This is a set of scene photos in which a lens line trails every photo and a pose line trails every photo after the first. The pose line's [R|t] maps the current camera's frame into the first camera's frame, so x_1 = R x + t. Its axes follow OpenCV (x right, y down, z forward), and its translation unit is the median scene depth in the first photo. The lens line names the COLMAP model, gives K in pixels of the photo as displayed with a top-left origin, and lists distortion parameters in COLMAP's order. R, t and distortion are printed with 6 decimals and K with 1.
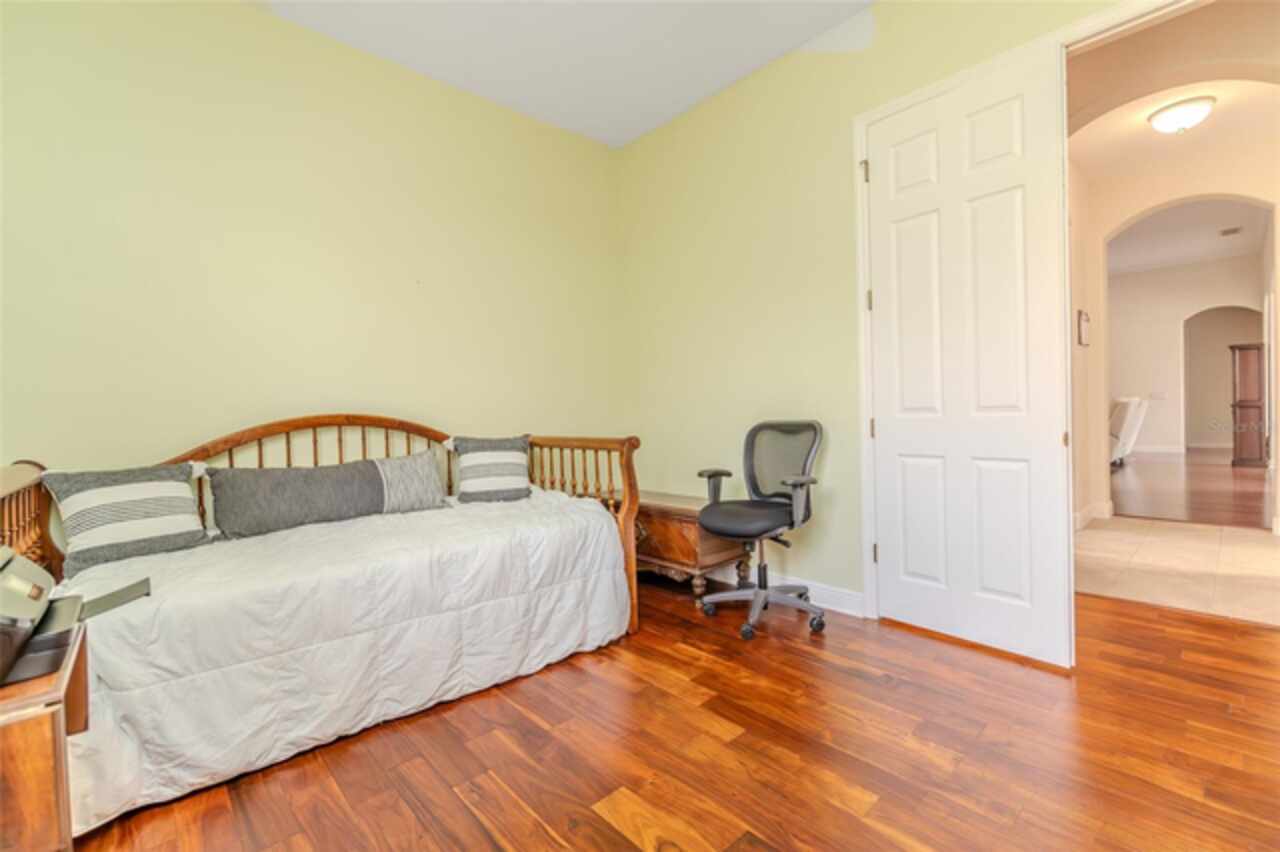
lens RADIAL K [[561.8, 0, 636.9], [0, 561.8, 428.9], [0, 0, 1]] dist [-0.000016, -0.001964]
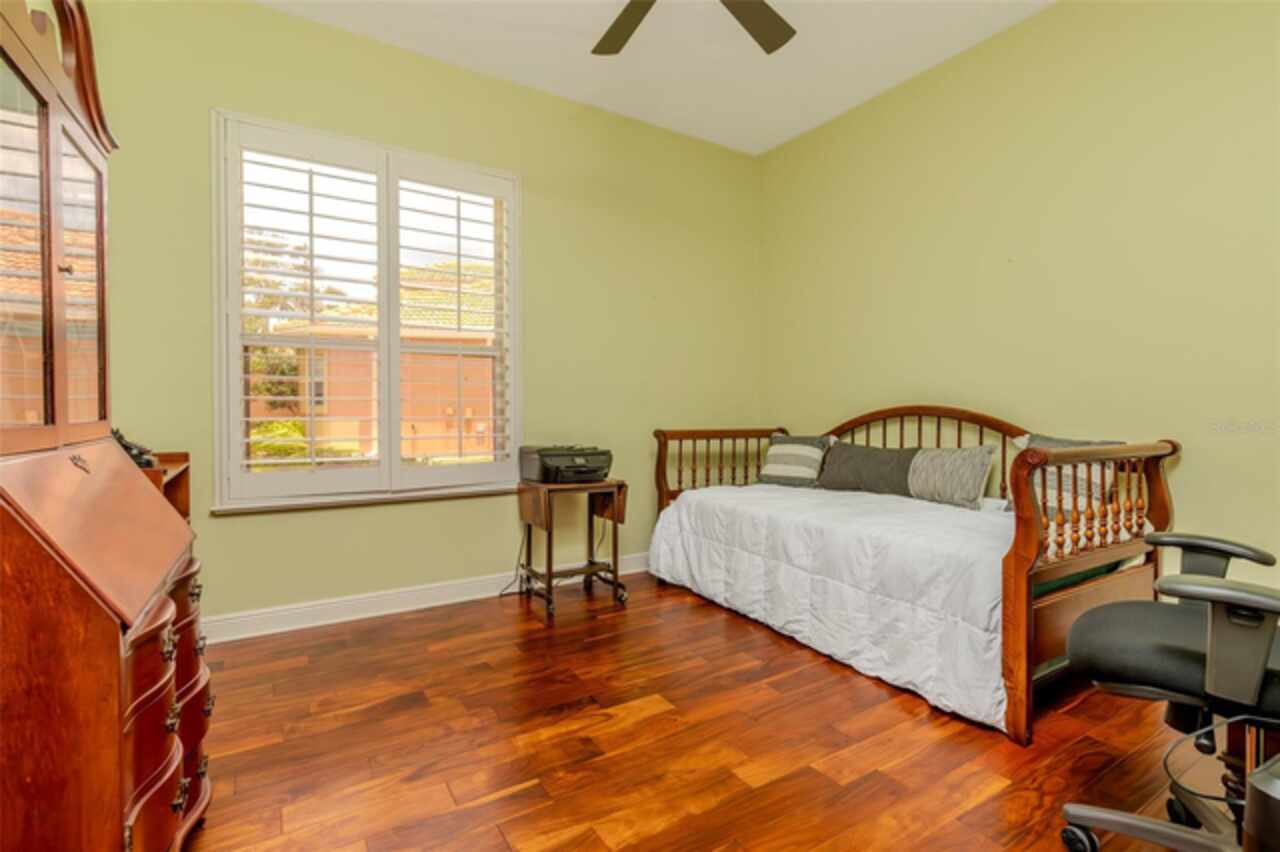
lens RADIAL K [[561.8, 0, 635.6], [0, 561.8, 417.6], [0, 0, 1]] dist [-0.000016, -0.001964]
pose [[-0.176350, 0.035162, -0.983699, 0.839585], [-0.021489, 0.998986, 0.039561, -0.042802], [0.984093, 0.028115, -0.175415, 0.772626]]
